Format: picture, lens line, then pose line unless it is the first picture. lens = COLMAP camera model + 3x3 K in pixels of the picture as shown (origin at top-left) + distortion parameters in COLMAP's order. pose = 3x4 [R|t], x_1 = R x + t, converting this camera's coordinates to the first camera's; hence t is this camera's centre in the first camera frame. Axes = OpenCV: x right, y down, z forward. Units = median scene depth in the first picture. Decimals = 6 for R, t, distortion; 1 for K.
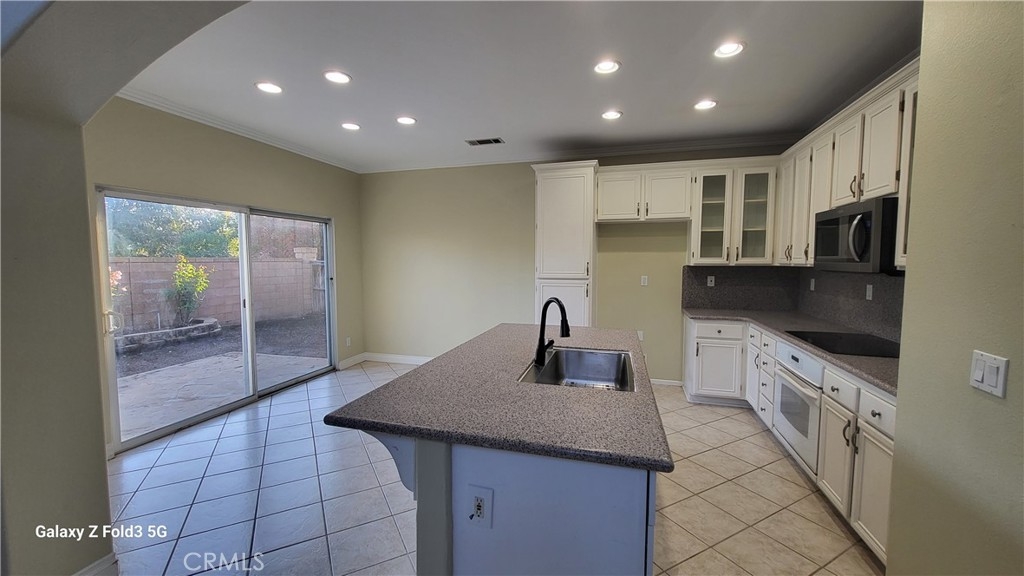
lens RADIAL K [[404.5, 0, 512.0], [0, 404.5, 288.0], [0, 0, 1]] dist [0.000197, 0.000112]
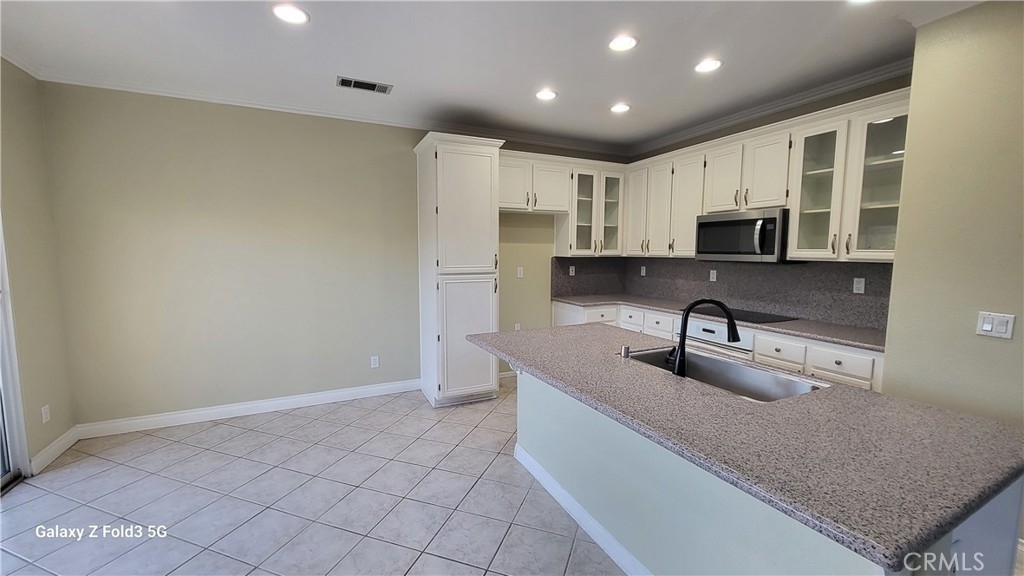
lens RADIAL K [[404.5, 0, 512.0], [0, 404.5, 288.0], [0, 0, 1]] dist [0.000197, 0.000112]
pose [[0.744881, -0.060835, 0.664418, -0.391087], [0.042701, 0.998140, 0.043519, -0.027030], [-0.665830, -0.004045, 0.746093, 0.312647]]
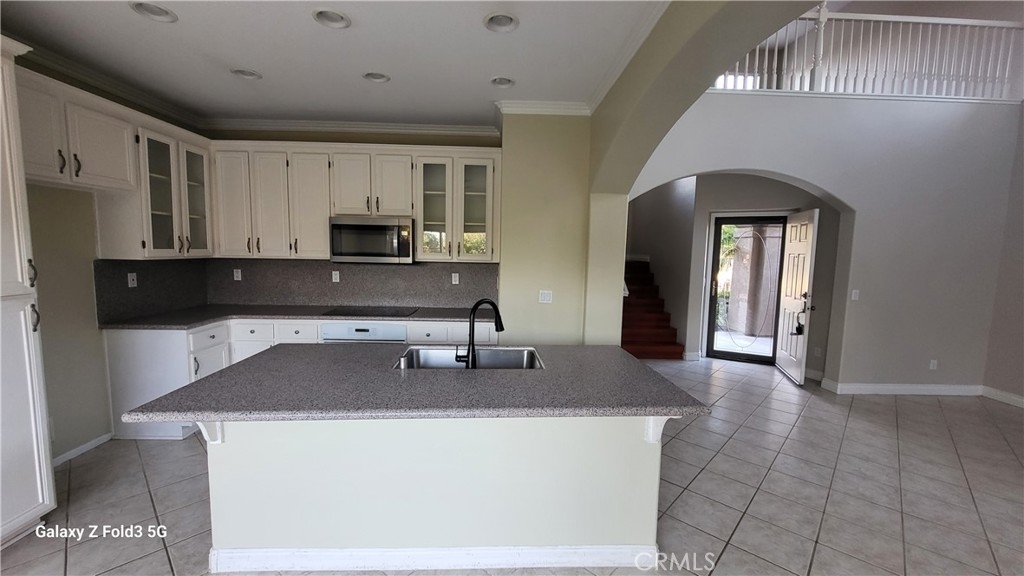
lens RADIAL K [[404.5, 0, 512.0], [0, 404.5, 288.0], [0, 0, 1]] dist [0.000197, 0.000112]
pose [[-0.310918, -0.097890, 0.945382, -0.448612], [0.044360, 0.992103, 0.117317, -0.062642], [-0.949401, 0.078413, -0.304120, 0.617776]]
